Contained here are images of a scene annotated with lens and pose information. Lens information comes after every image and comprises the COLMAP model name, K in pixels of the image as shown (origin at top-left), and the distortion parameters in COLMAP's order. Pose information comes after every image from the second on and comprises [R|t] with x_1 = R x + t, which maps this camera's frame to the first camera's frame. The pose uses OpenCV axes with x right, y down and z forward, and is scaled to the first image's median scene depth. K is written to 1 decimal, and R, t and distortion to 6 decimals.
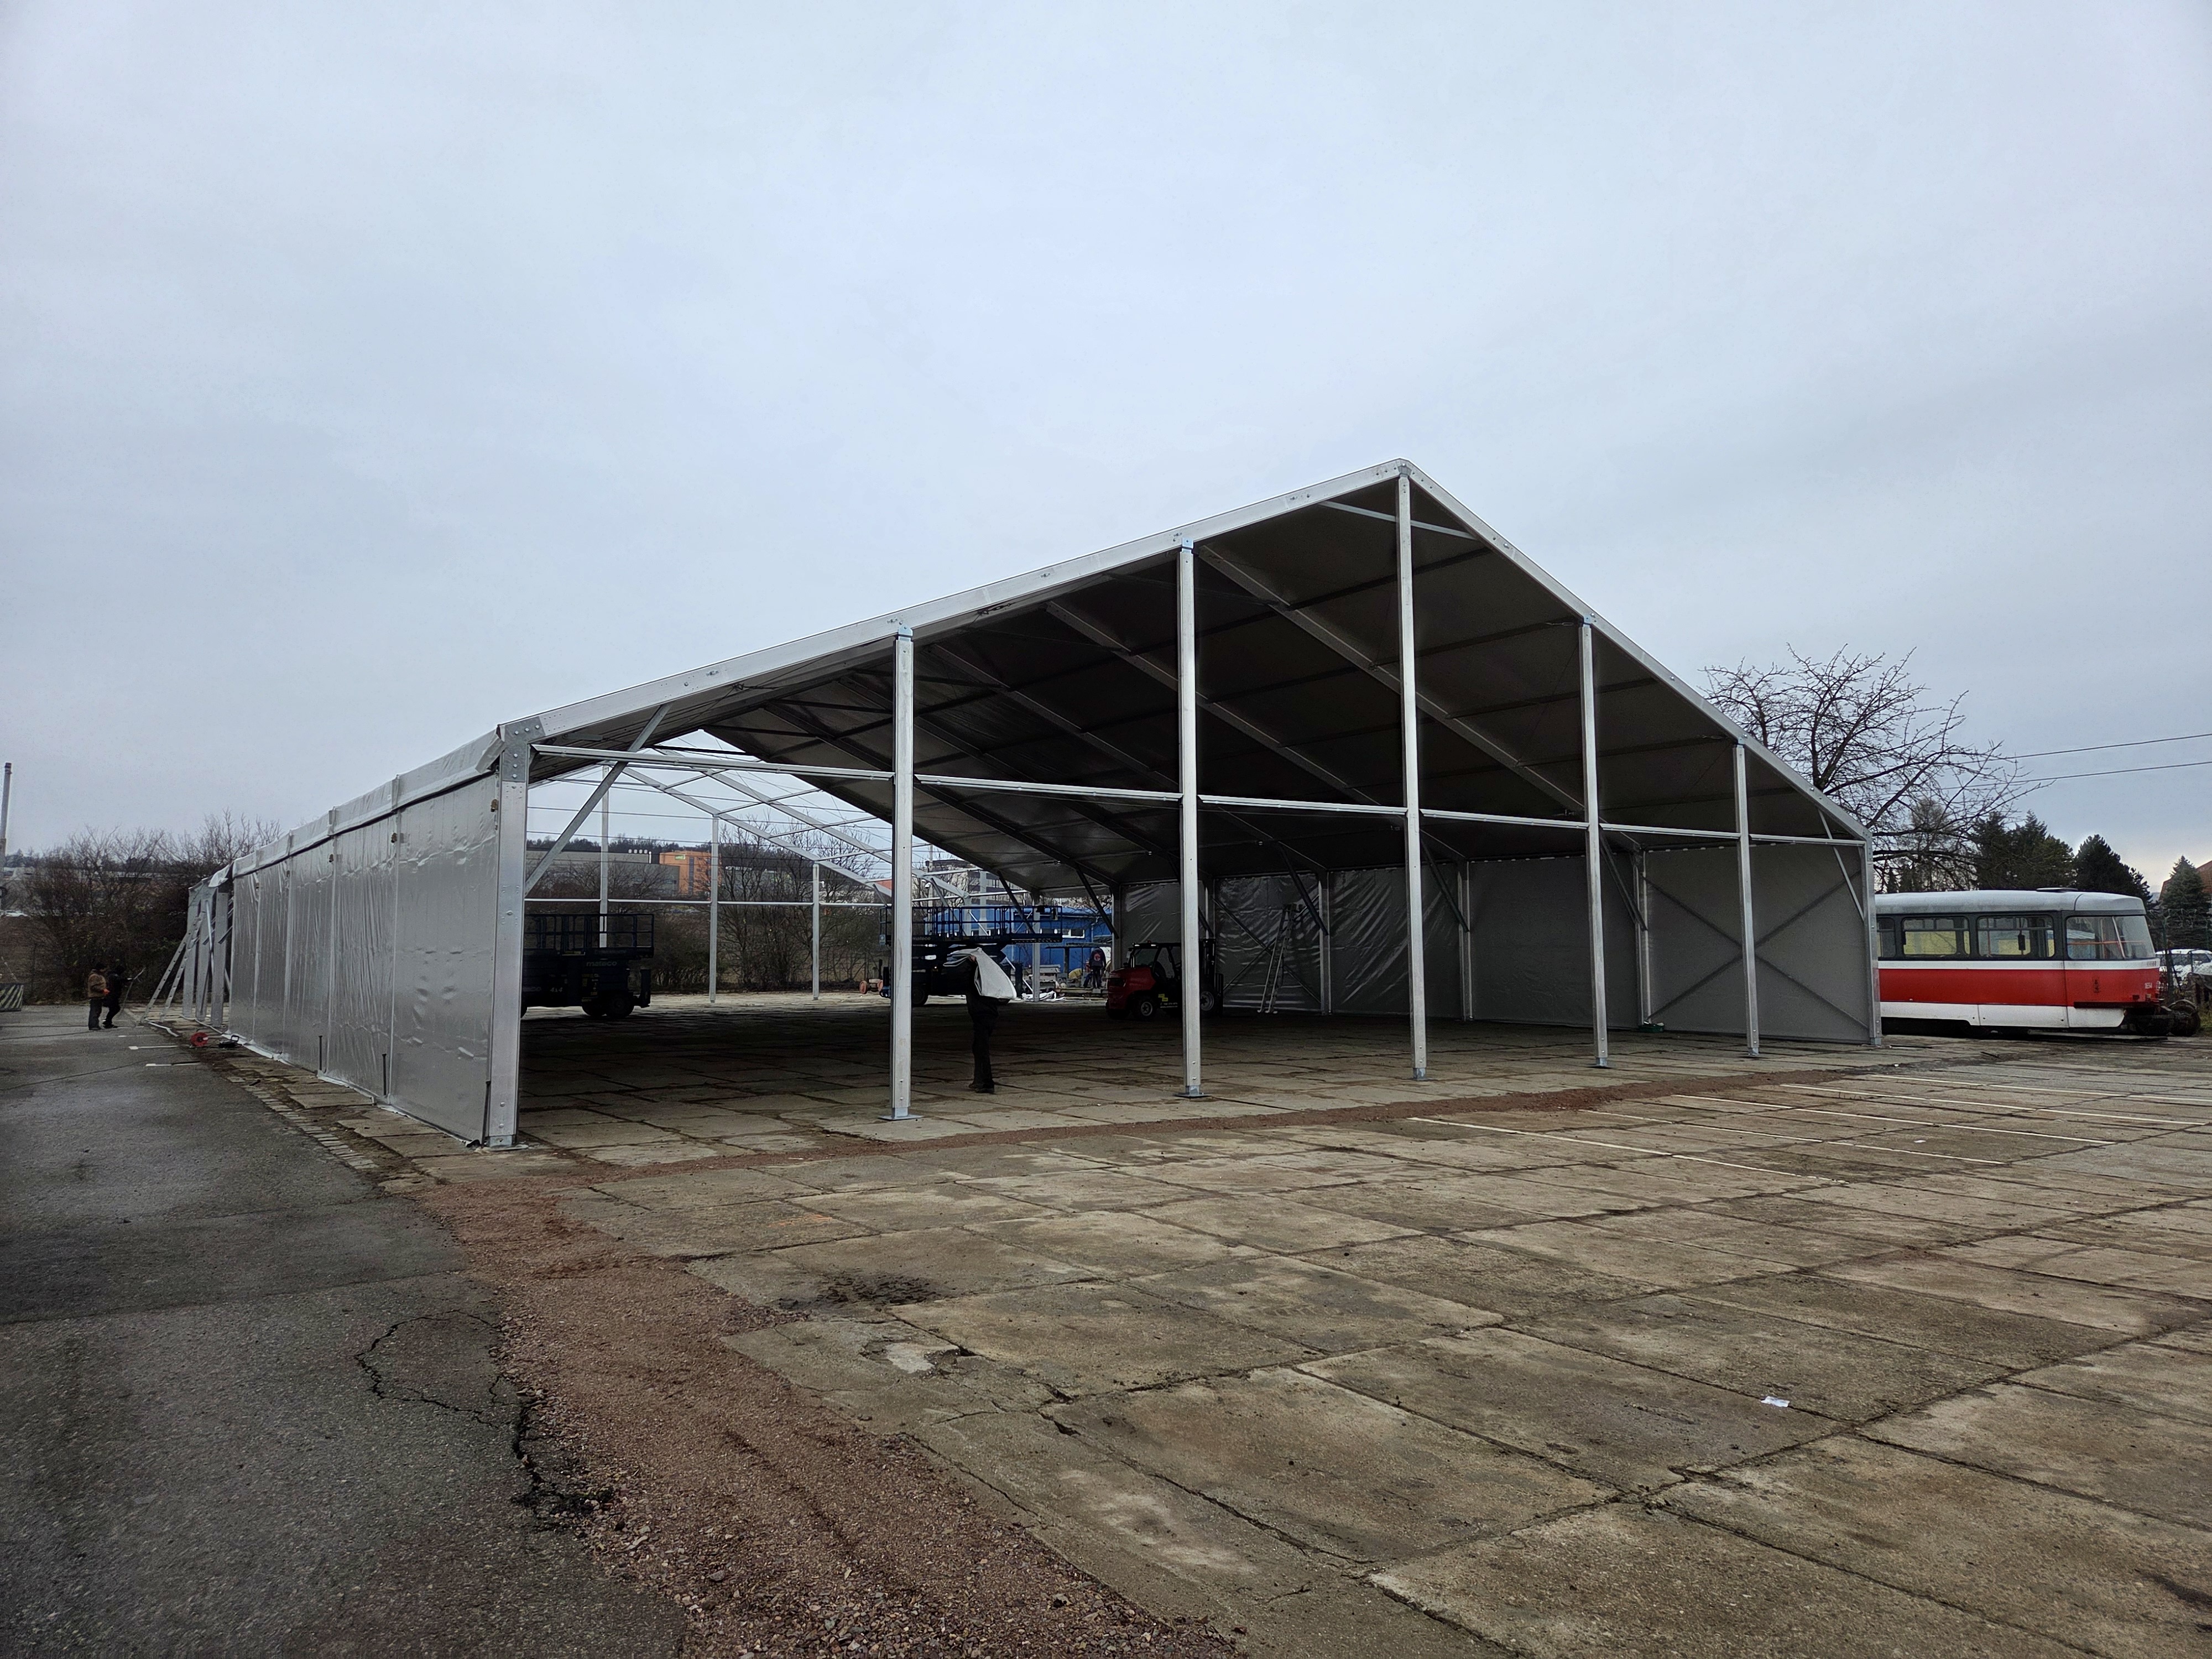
lens RADIAL K [[1438.1, 0, 1106.0], [0, 1438.1, 829.5], [0, 0, 1]] dist [0.080936, -0.068375]
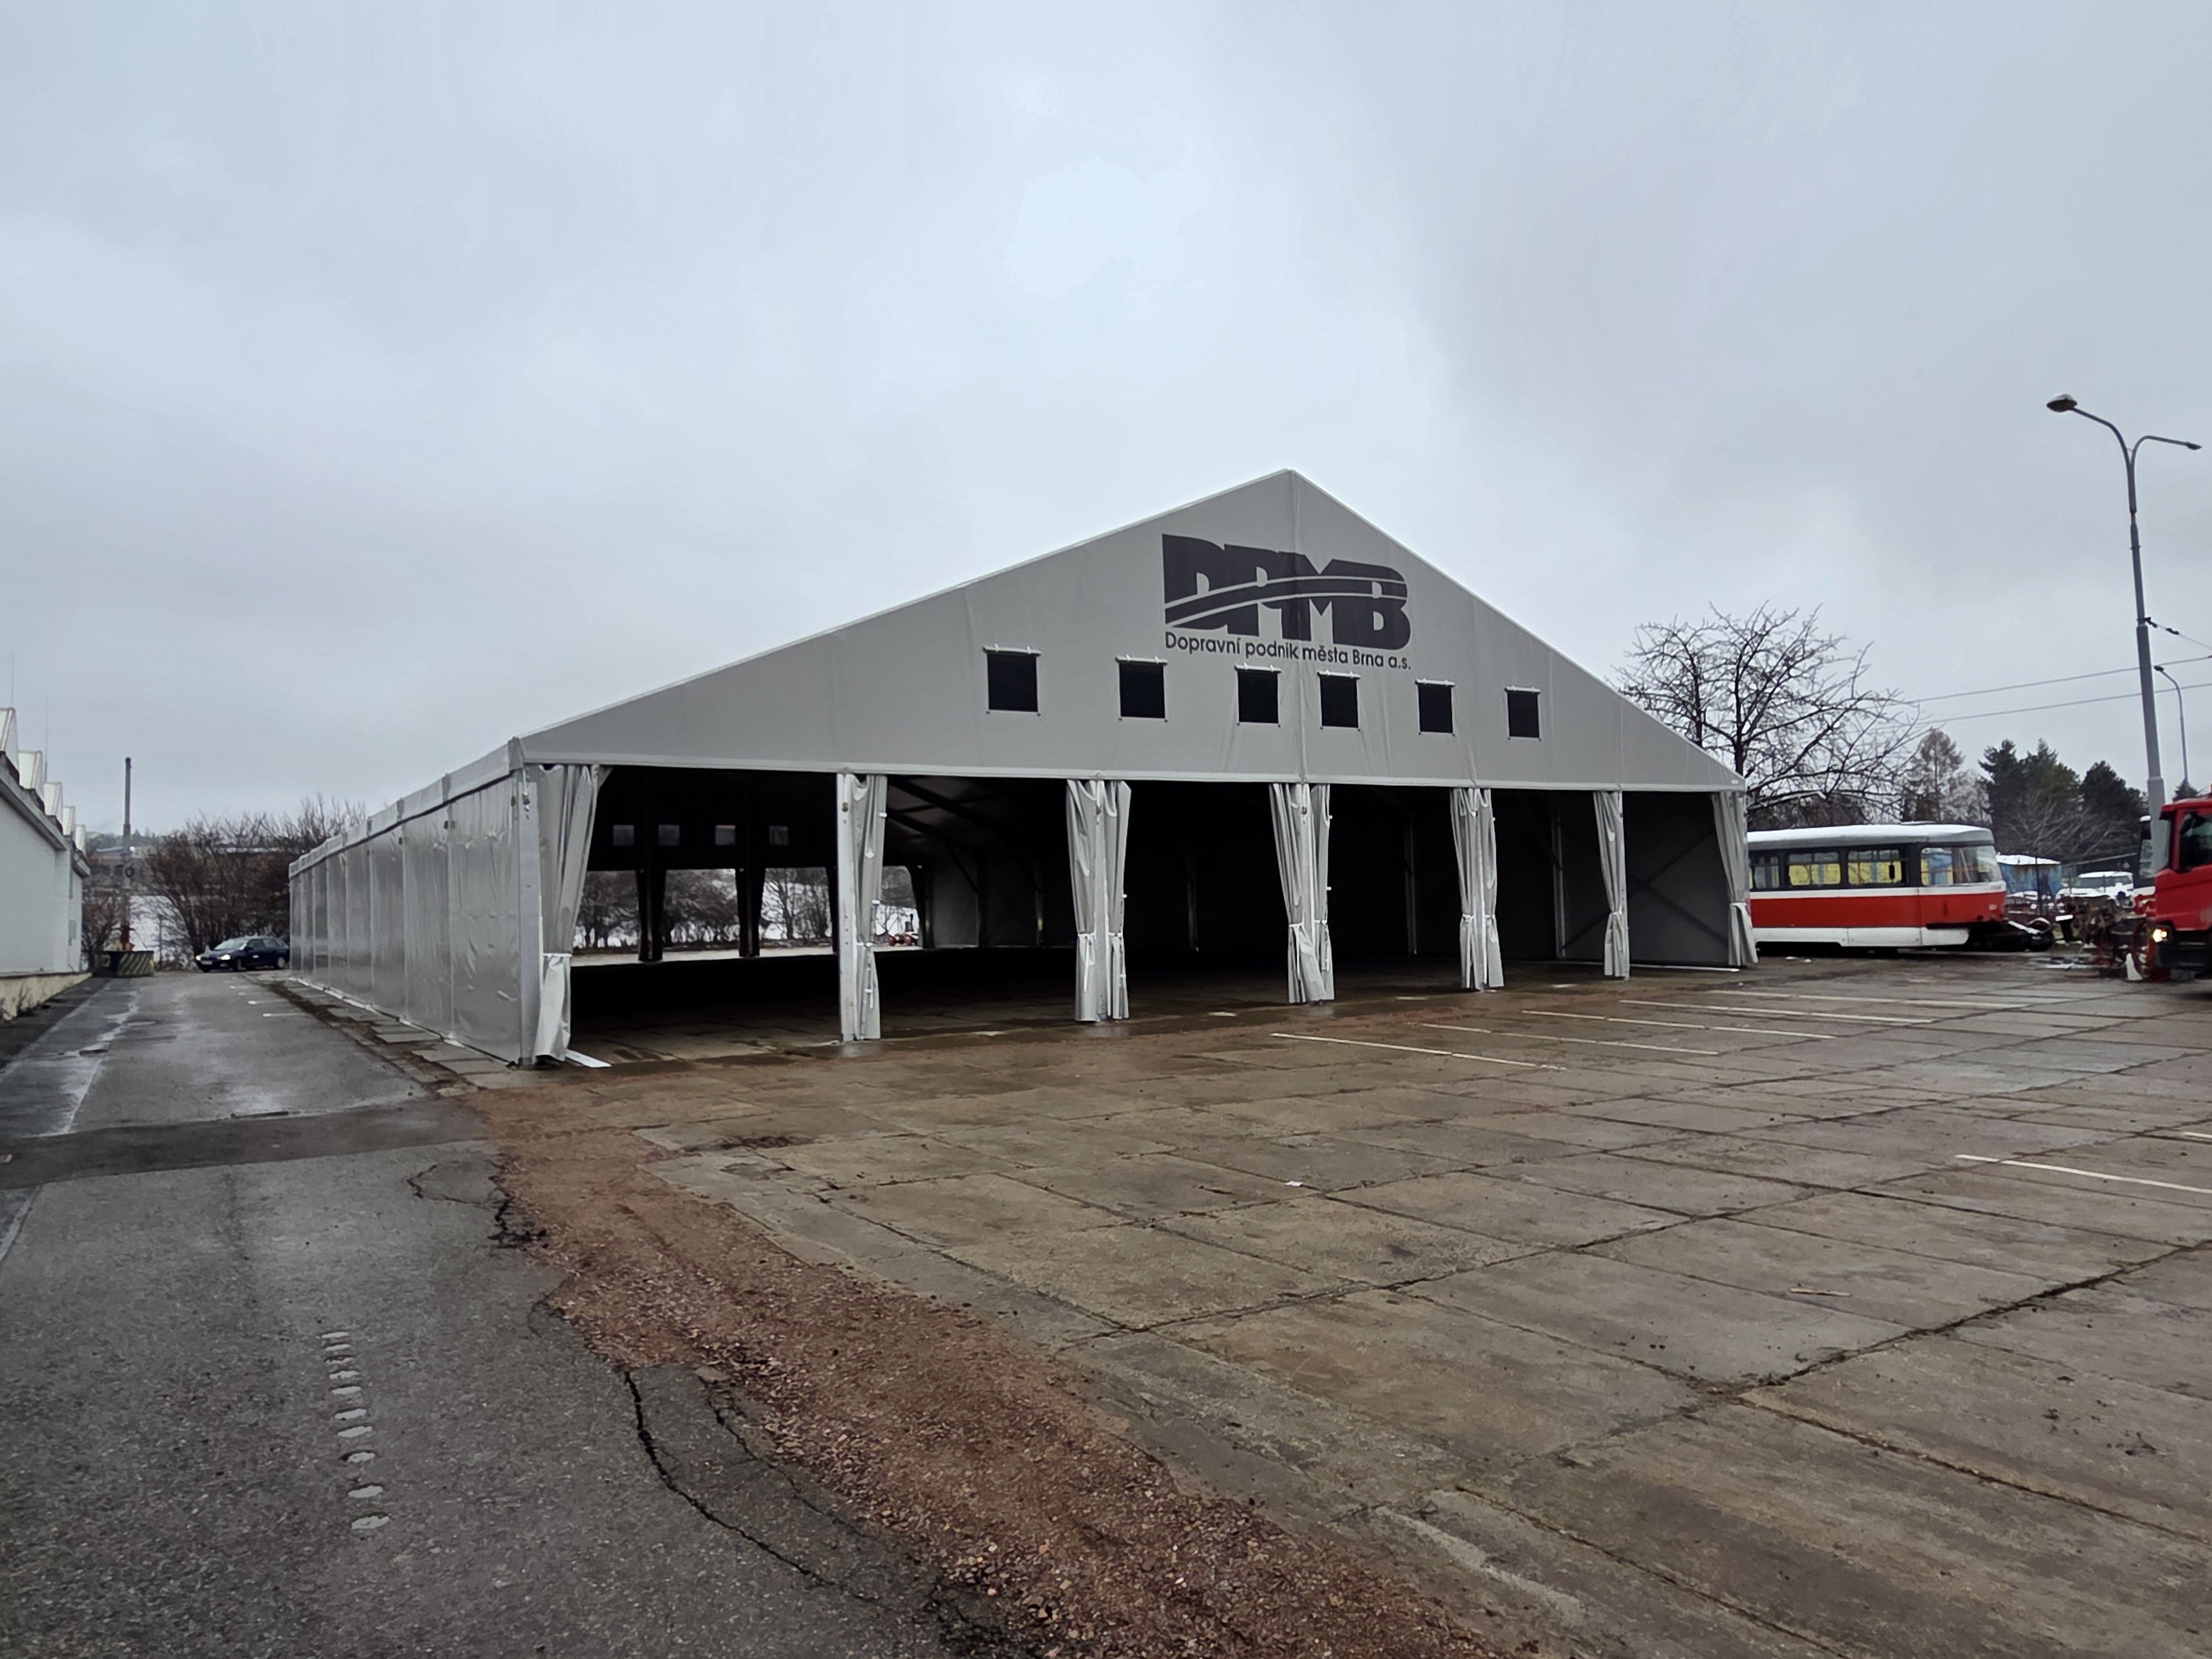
lens RADIAL K [[1429.3, 0, 1106.0], [0, 1429.3, 829.5], [0, 0, 1]] dist [0.001401, -0.002160]
pose [[0.998864, -0.026833, -0.039380, 0.073933], [0.028183, 0.999020, 0.034116, -0.009776], [0.038425, -0.035187, 0.998642, -0.116367]]
